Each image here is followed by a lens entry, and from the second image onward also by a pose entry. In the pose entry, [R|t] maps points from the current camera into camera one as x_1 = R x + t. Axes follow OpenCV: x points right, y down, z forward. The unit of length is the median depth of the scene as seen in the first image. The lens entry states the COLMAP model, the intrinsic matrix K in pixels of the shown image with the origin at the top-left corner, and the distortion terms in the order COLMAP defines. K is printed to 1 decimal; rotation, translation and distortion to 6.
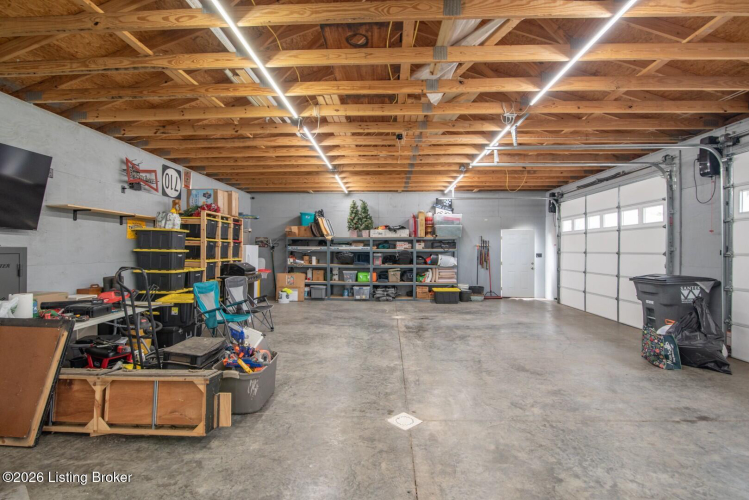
lens RADIAL K [[349.4, 0, 367.2], [0, 349.4, 254.0], [0, 0, 1]] dist [-0.018904, 0.000224]
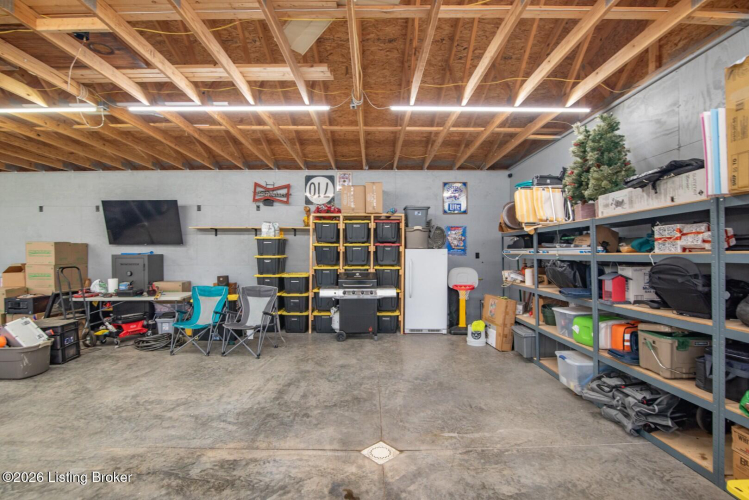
lens RADIAL K [[349.4, 0, 365.8], [0, 349.4, 255.7], [0, 0, 1]] dist [-0.018904, 0.000224]
pose [[0.053228, 0.001926, -0.998581, 0.484072], [-0.009089, 0.999958, 0.001444, -0.014314], [0.998541, 0.008999, 0.053244, 1.092743]]
